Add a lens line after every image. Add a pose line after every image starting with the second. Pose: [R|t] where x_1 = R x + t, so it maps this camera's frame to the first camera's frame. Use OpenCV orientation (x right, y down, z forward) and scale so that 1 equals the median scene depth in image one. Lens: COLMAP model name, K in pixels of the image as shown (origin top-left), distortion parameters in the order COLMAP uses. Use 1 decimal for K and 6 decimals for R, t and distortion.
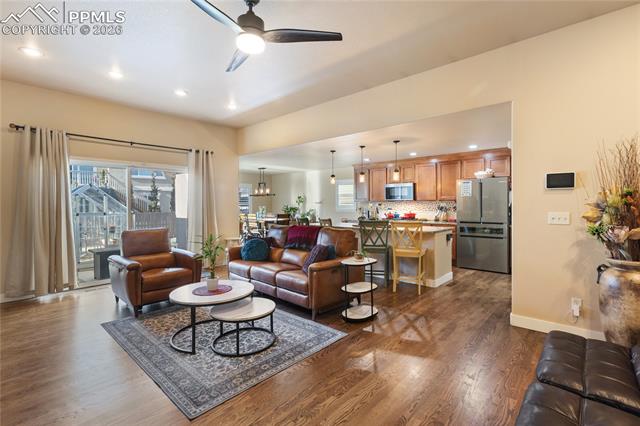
lens RADIAL K [[296.0, 0, 328.0], [0, 296.0, 211.1], [0, 0, 1]] dist [0.000007, 0.000007]
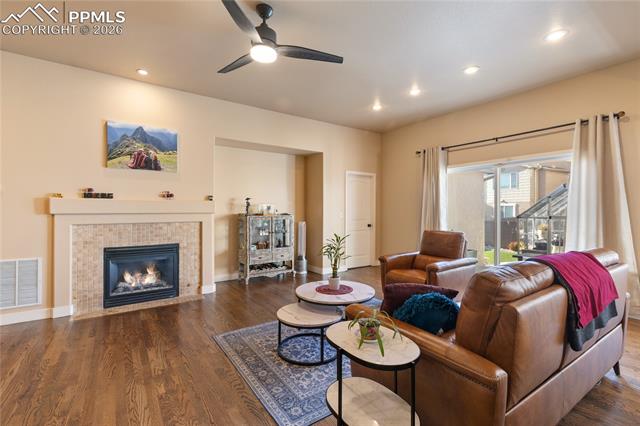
lens RADIAL K [[288.1, 0, 320.0], [0, 288.1, 213.0], [0, 0, 1]] dist [-0.000446, -0.000113]
pose [[-0.229479, 0.010433, -0.973258, 0.596014], [-0.024406, 0.999566, 0.016469, -0.007362], [0.973008, 0.027533, -0.229125, 1.222771]]
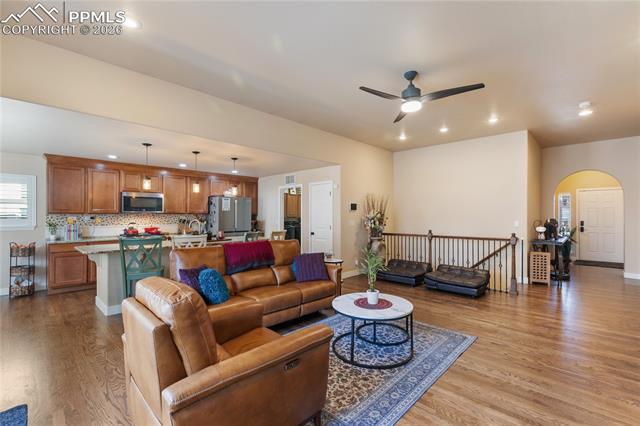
lens RADIAL K [[288.1, 0, 320.0], [0, 288.1, 213.0], [0, 0, 1]] dist [-0.000446, -0.000113]
pose [[0.044287, 0.014632, 0.998912, -1.430843], [0.026009, 0.999537, -0.015794, -0.026237], [-0.998680, 0.026680, 0.043886, 1.176357]]
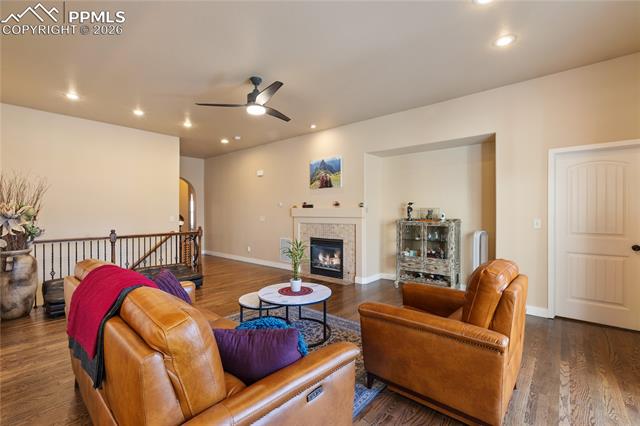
lens RADIAL K [[288.1, 0, 320.0], [0, 288.1, 213.0], [0, 0, 1]] dist [-0.000446, -0.000113]
pose [[-0.999850, 0.007162, -0.015766, -0.484440], [0.006662, 0.999481, 0.031513, -0.057131], [0.015983, 0.031403, -0.999379, 2.150846]]
